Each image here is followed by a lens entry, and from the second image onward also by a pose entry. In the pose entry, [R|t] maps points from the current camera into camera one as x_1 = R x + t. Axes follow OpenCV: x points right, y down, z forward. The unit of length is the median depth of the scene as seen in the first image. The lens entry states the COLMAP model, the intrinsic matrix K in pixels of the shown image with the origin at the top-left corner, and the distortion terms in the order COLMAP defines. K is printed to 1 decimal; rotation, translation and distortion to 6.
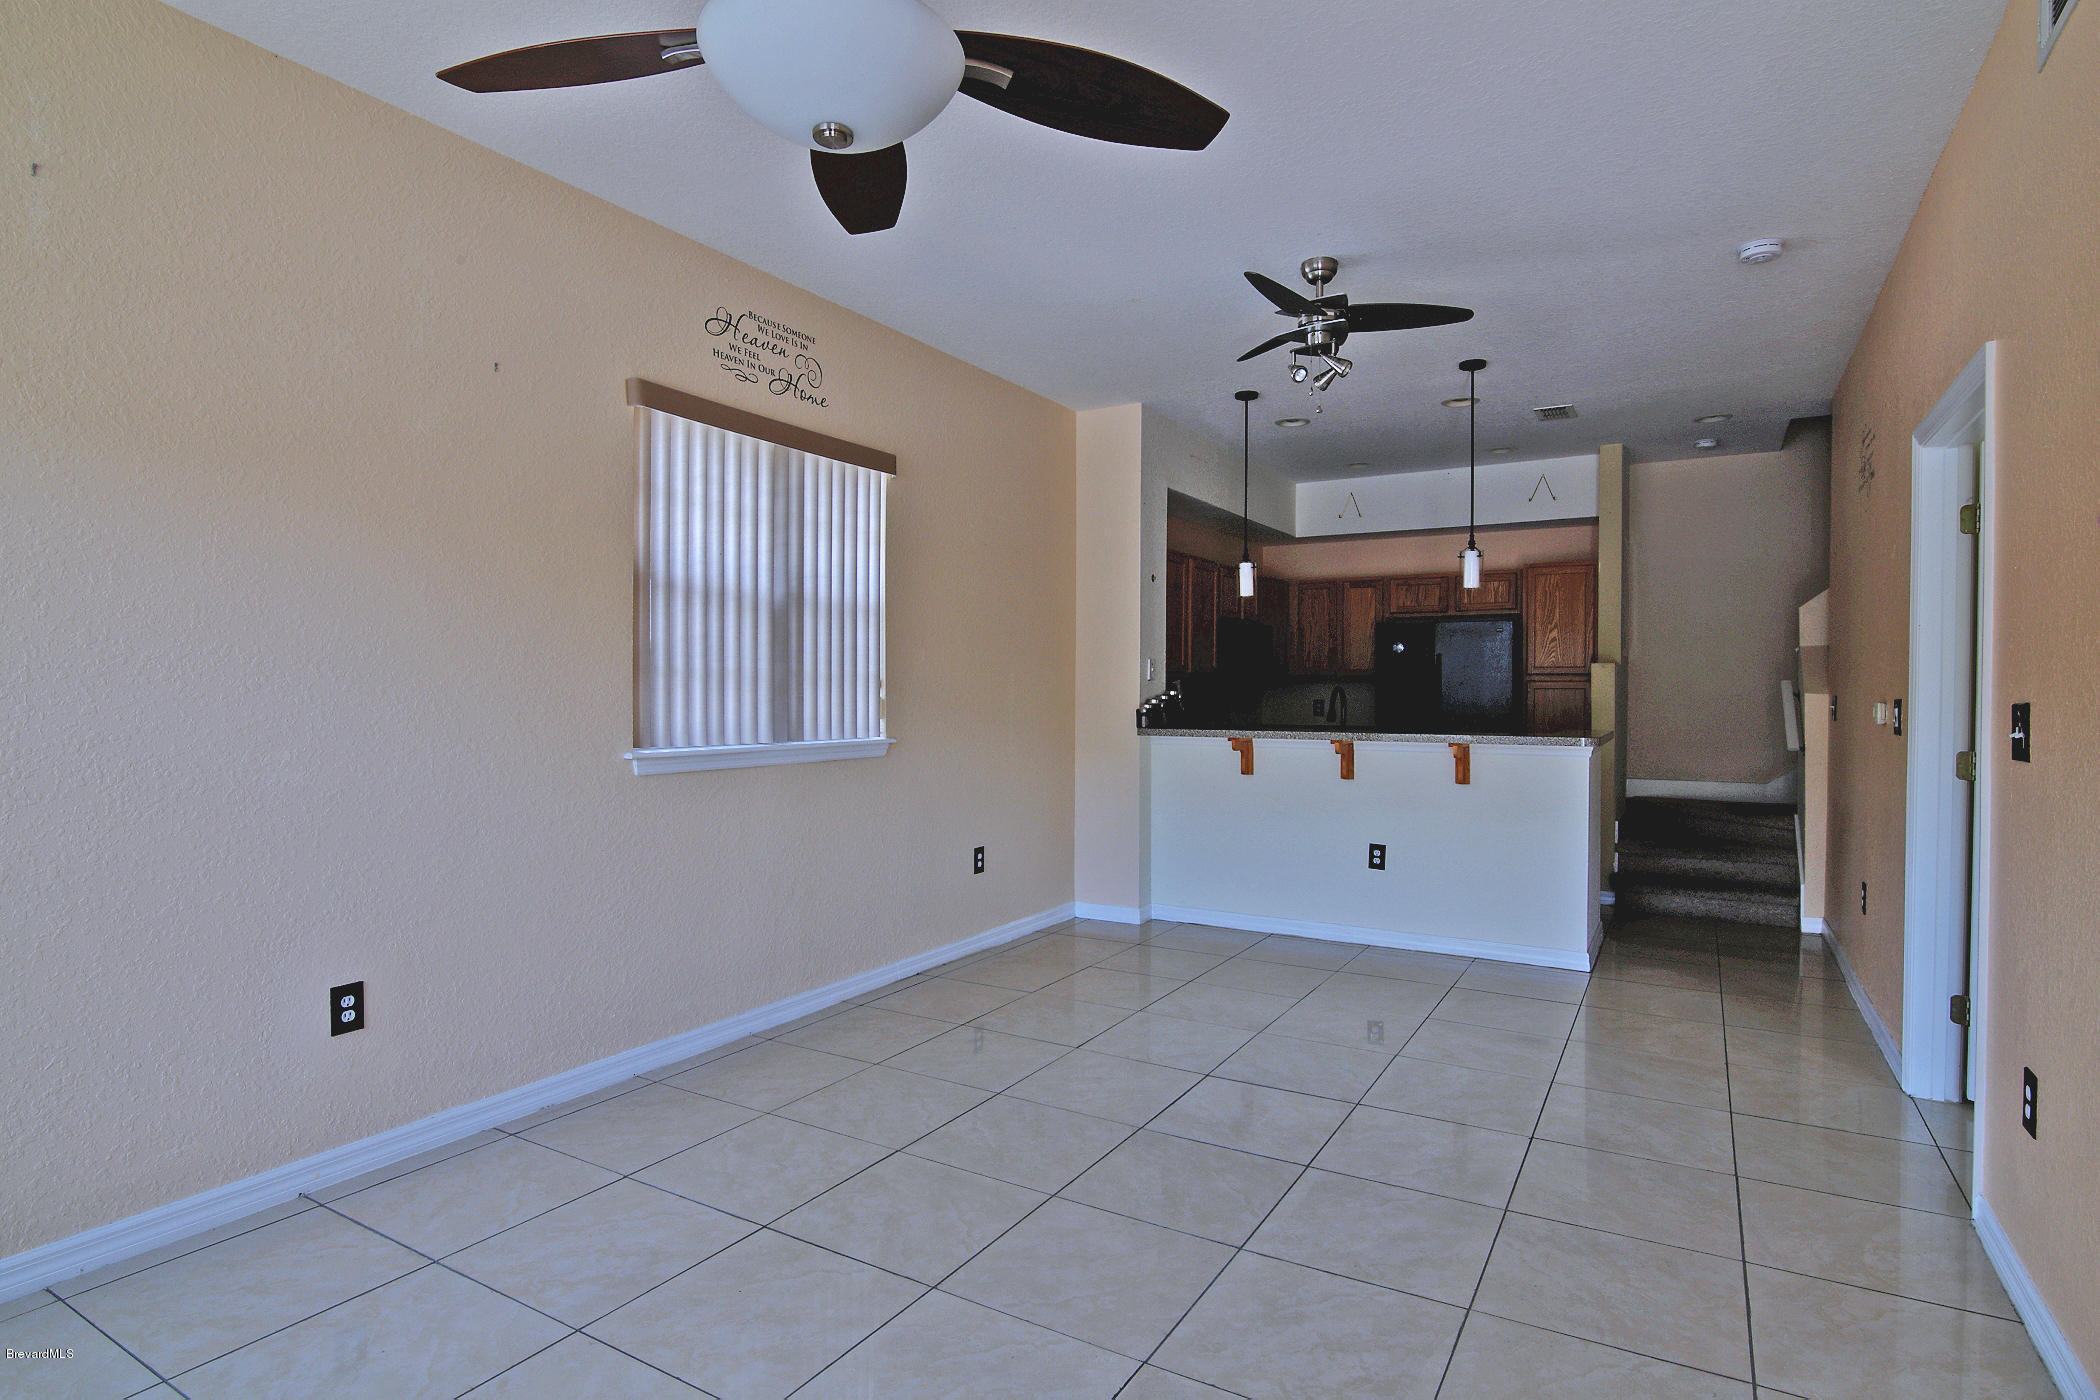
lens RADIAL K [[1064.9, 0, 1052.7], [0, 1064.9, 702.5], [0, 0, 1]] dist [-0.025863, -0.001156]
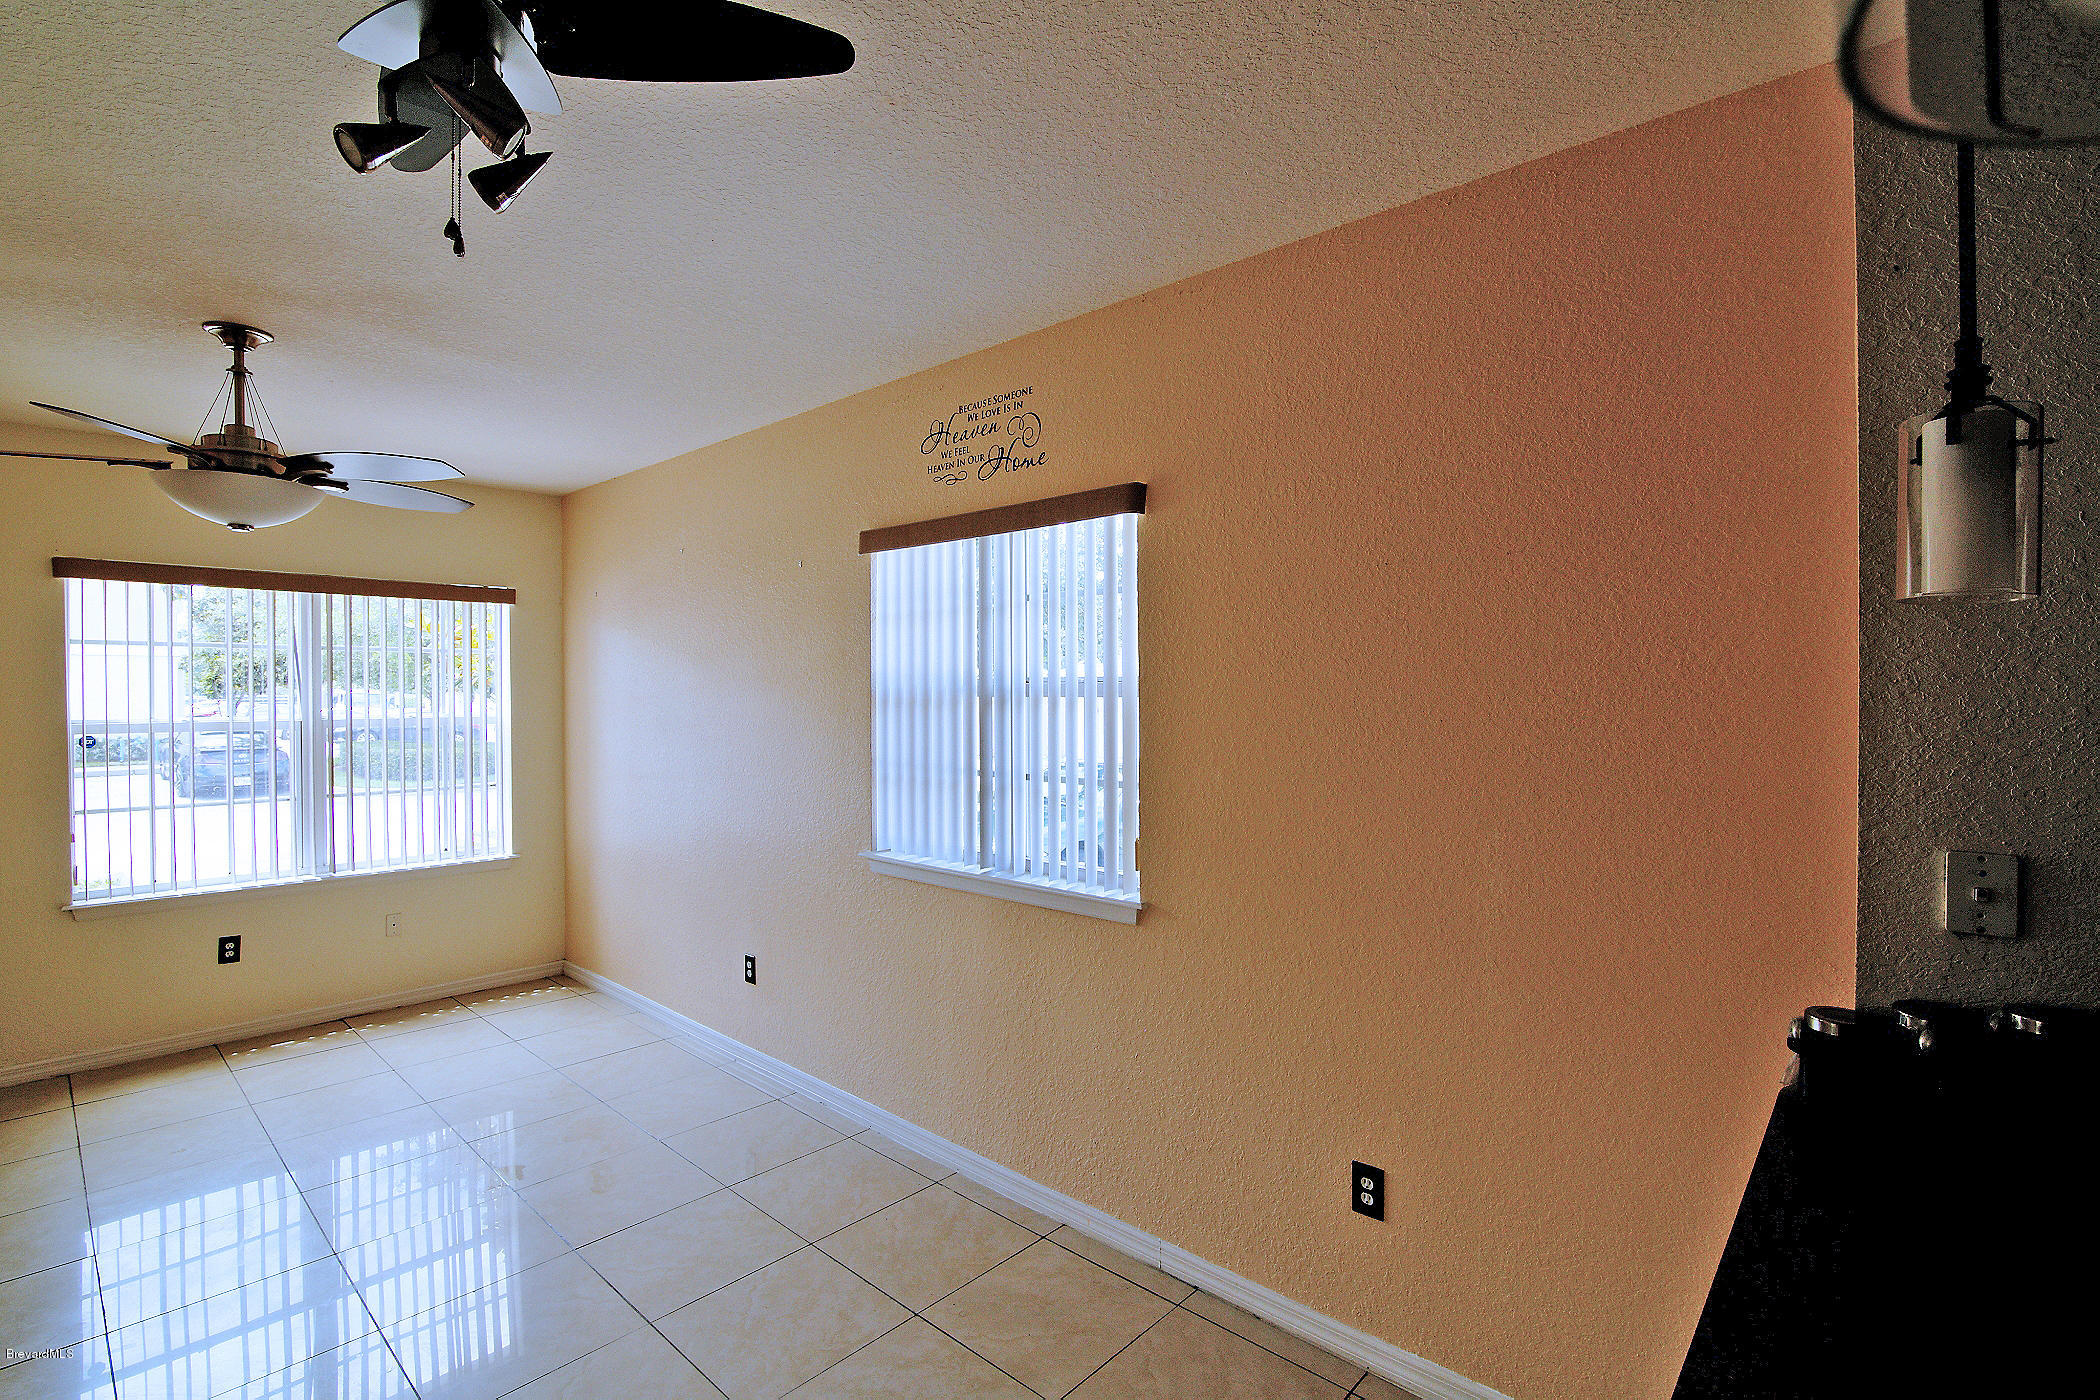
lens RADIAL K [[969.7, 0, 1058.4], [0, 969.7, 698.4], [0, 0, 1]] dist [-0.016166, 0.001661]
pose [[-0.199675, 0.001900, -0.979860, 0.435606], [-0.011223, 0.999928, 0.004225, -0.091584], [0.979798, 0.011841, -0.199639, 1.013656]]
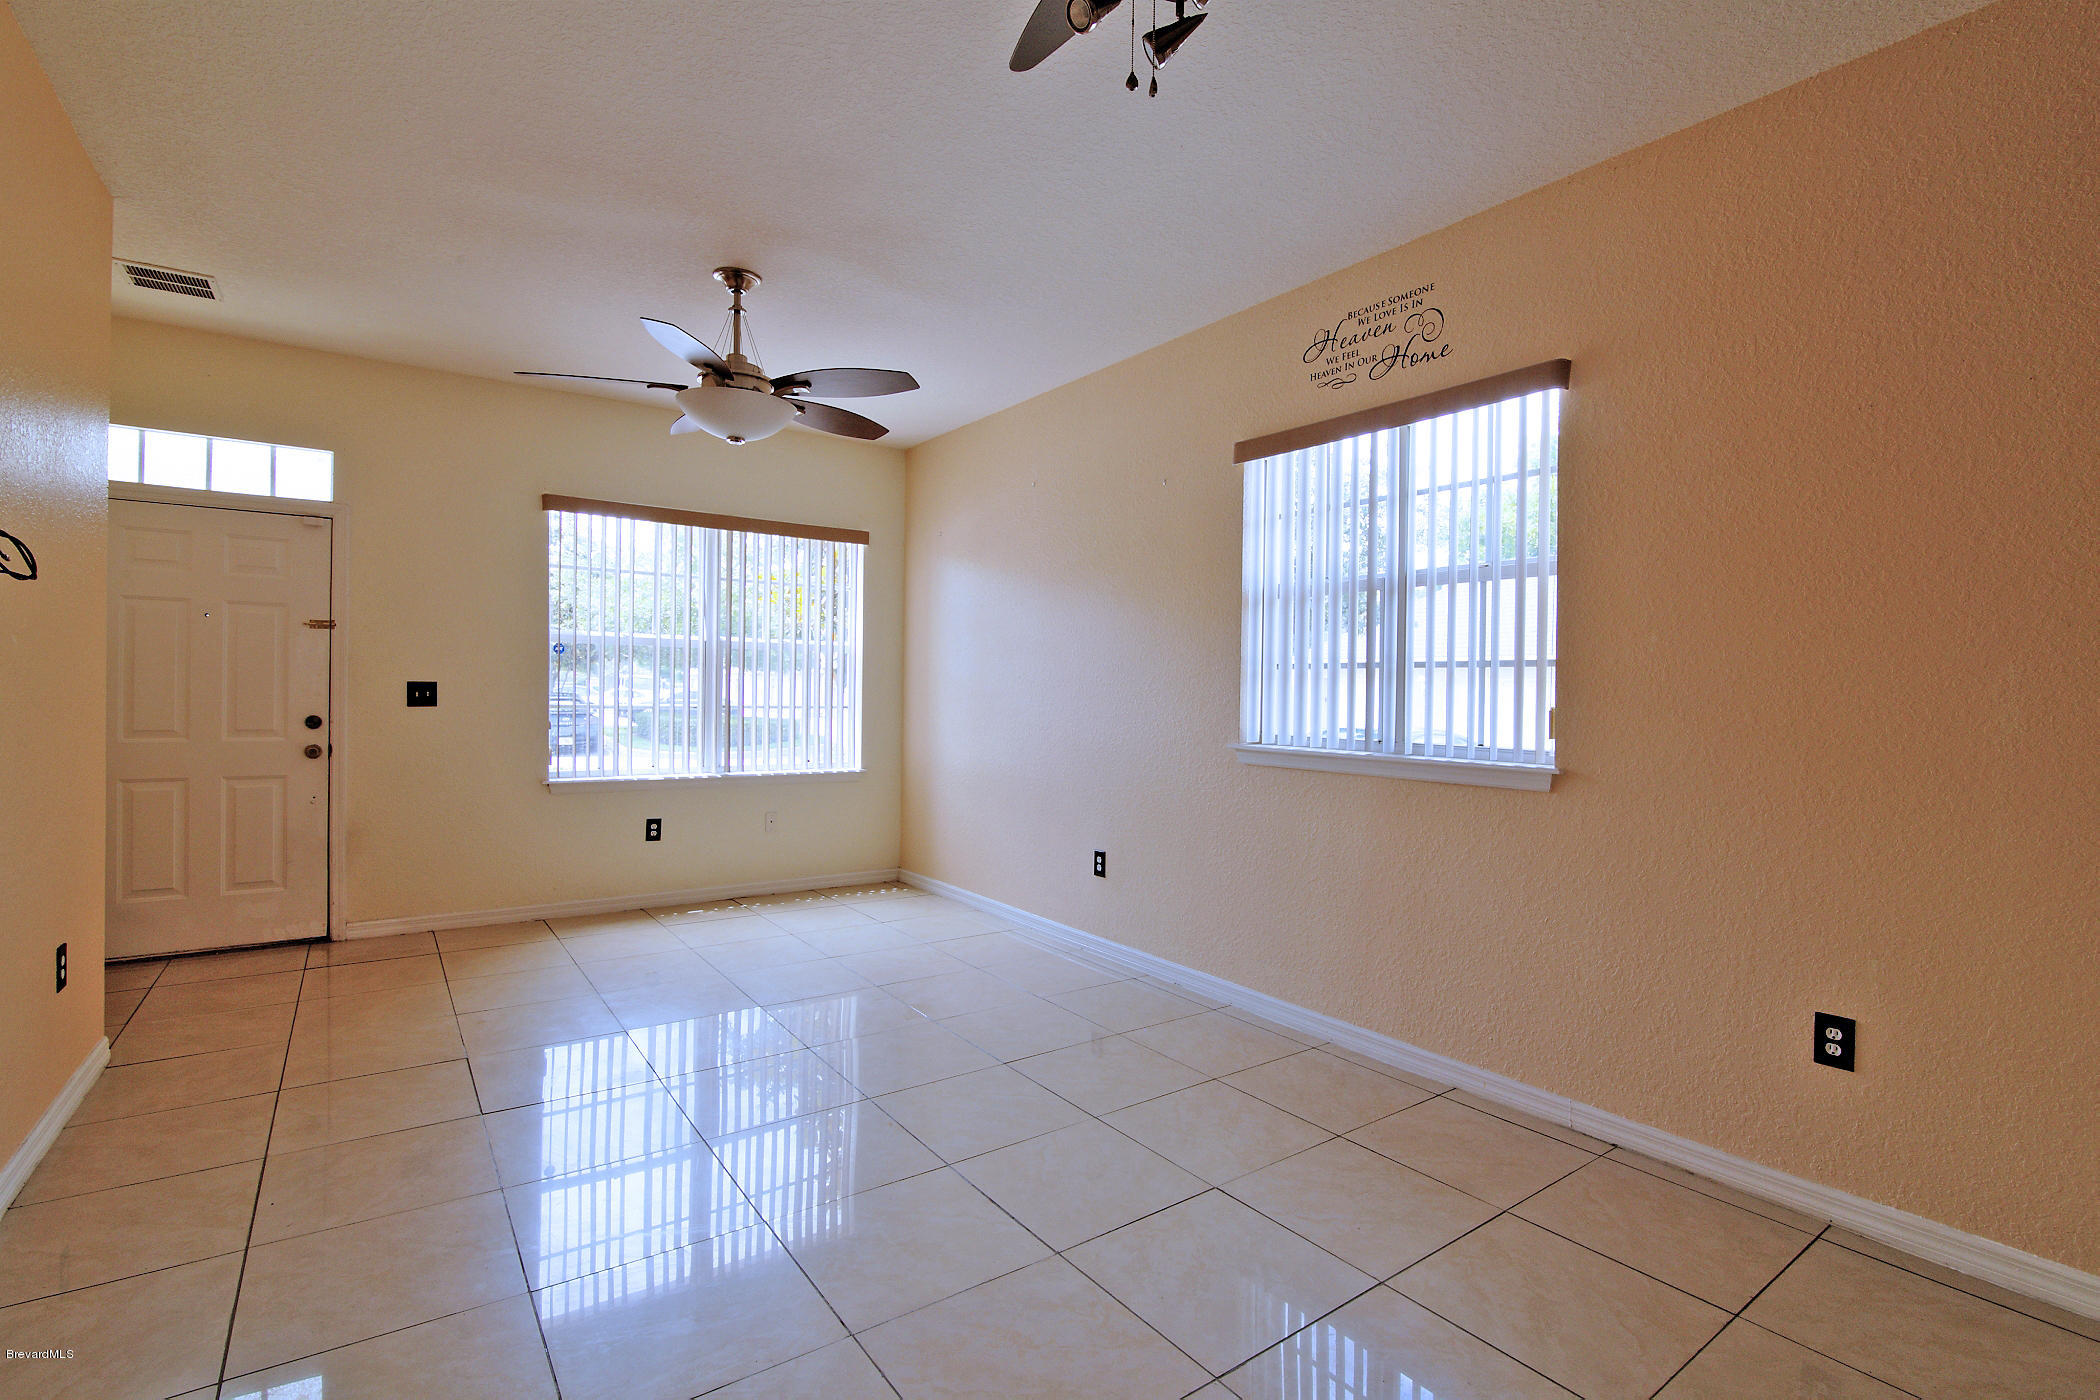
lens RADIAL K [[969.7, 0, 1060.6], [0, 969.7, 699.2], [0, 0, 1]] dist [-0.016166, 0.001661]
pose [[-0.391015, -0.004501, -0.920373, 0.522816], [-0.029287, 0.999542, 0.007554, -0.005134], [0.919918, 0.029909, -0.390968, 0.897150]]
